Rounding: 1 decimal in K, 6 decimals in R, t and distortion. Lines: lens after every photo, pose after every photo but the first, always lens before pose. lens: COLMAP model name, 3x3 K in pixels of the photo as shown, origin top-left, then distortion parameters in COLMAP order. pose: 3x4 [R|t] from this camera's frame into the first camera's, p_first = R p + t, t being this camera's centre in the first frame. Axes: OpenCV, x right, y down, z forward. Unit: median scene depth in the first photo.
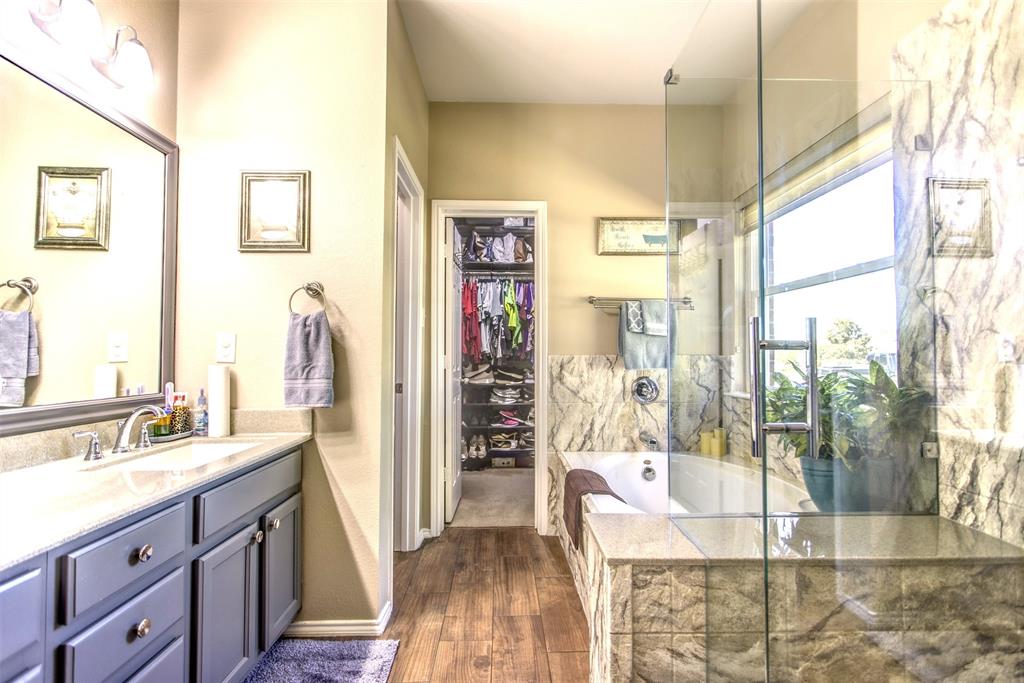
lens RADIAL K [[478.9, 0, 512.9], [0, 478.9, 341.2], [0, 0, 1]] dist [0.000573, 0.001390]
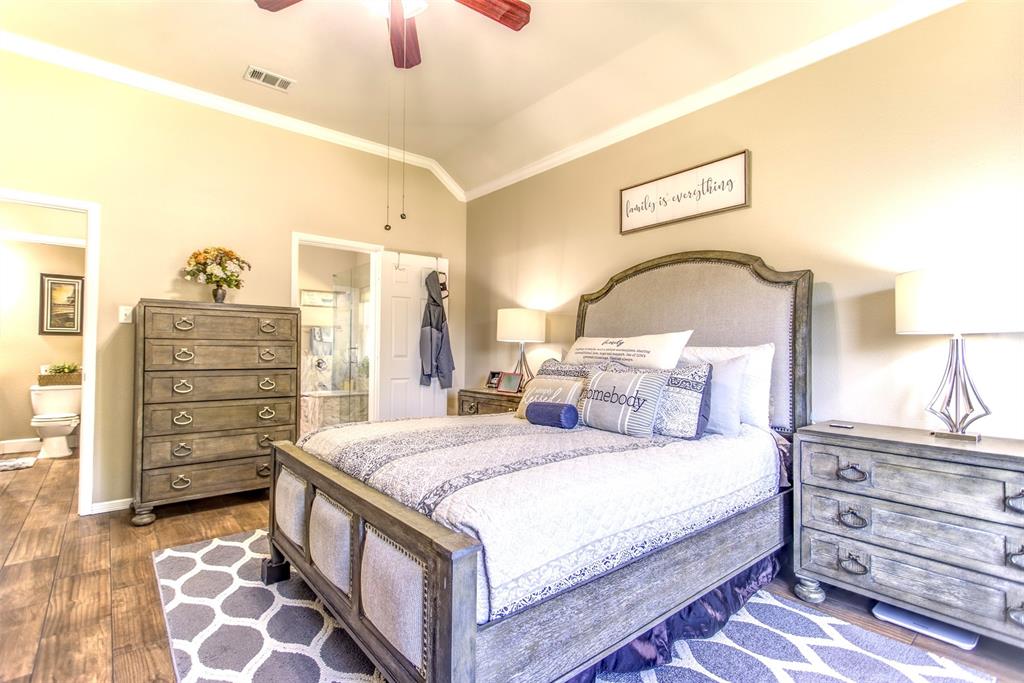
lens RADIAL K [[478.9, 0, 514.4], [0, 478.9, 343.4], [0, 0, 1]] dist [0.000573, 0.001390]
pose [[0.776192, 0.007620, 0.630450, -0.470950], [-0.020038, 0.999720, 0.012588, -0.050371], [-0.630178, -0.022403, 0.776128, -1.419073]]
